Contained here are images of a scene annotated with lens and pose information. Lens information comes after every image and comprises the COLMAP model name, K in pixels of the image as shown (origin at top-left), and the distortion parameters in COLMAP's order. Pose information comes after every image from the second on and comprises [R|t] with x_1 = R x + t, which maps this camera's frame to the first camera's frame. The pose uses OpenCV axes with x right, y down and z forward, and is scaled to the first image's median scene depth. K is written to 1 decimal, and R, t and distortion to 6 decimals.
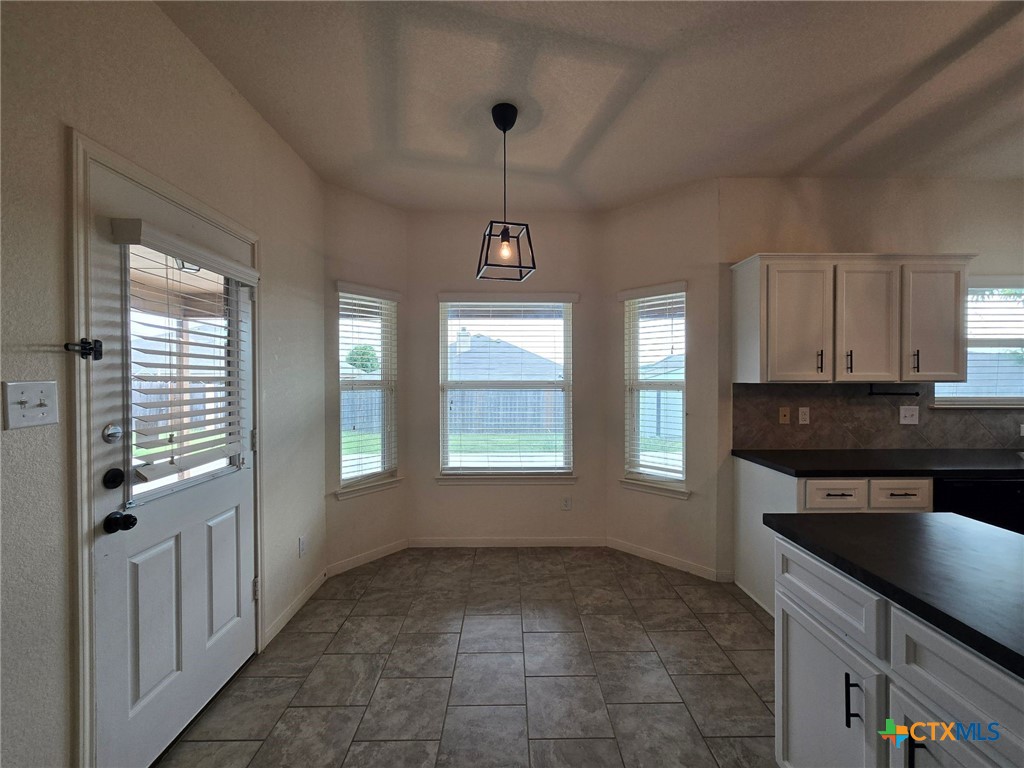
lens RADIAL K [[419.2, 0, 513.9], [0, 419.2, 381.5], [0, 0, 1]] dist [0.000432, 0.000334]
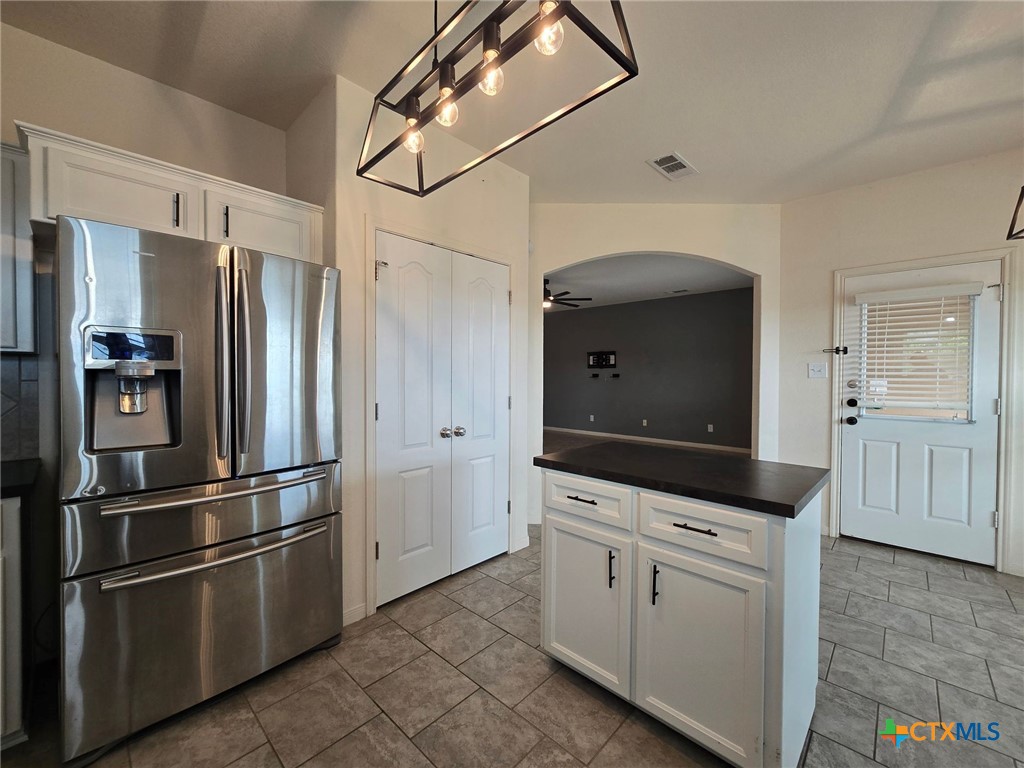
lens RADIAL K [[416.3, 0, 514.3], [0, 416.3, 385.8], [0, 0, 1]] dist [-0.001844, -0.000178]
pose [[-0.690289, 0.018425, -0.723299, 2.162577], [-0.011905, 0.999251, 0.036816, 0.068479], [0.723436, 0.034025, -0.689552, 1.252511]]
